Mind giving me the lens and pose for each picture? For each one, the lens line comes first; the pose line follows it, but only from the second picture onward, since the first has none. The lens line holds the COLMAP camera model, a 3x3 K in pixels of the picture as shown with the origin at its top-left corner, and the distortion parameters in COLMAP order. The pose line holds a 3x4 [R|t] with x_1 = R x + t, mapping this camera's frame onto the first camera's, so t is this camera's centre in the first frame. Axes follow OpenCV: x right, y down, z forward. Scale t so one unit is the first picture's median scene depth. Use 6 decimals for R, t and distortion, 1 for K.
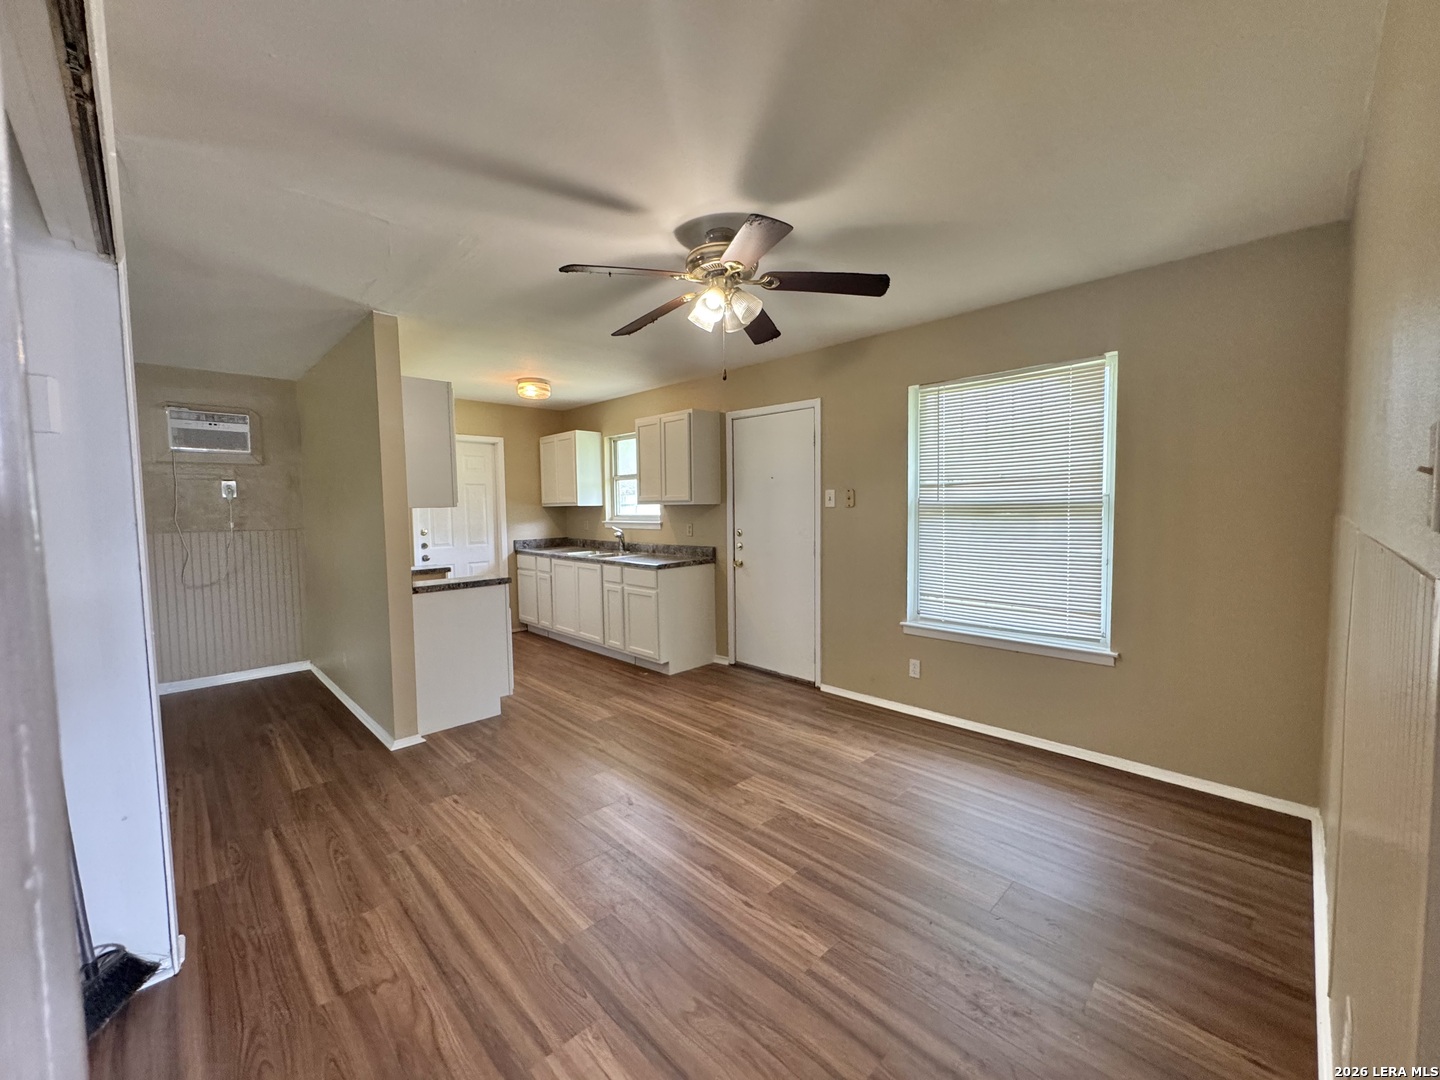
lens RADIAL K [[573.7, 0, 720.0], [0, 573.7, 540.0], [0, 0, 1]] dist [-0.001440, -0.000972]
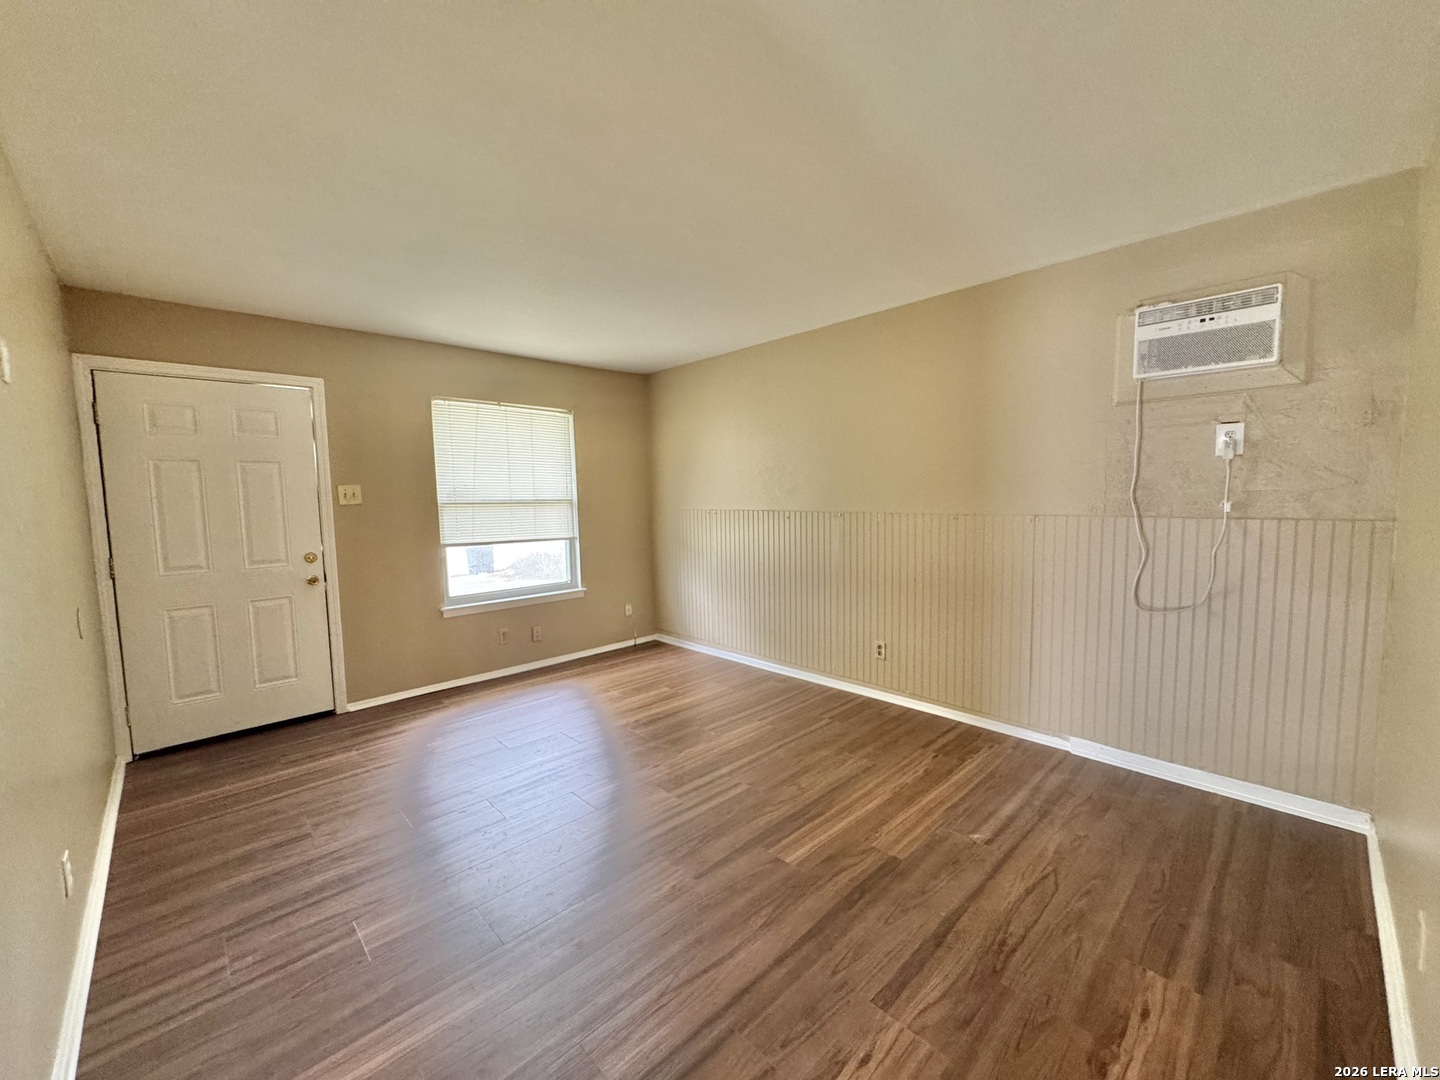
lens RADIAL K [[573.7, 0, 720.0], [0, 573.7, 540.0], [0, 0, 1]] dist [-0.001440, -0.000972]
pose [[-0.008918, 0.097121, -0.995233, -0.260331], [-0.039044, 0.994479, 0.097398, -0.024112], [0.999198, 0.039726, -0.005077, 0.441678]]
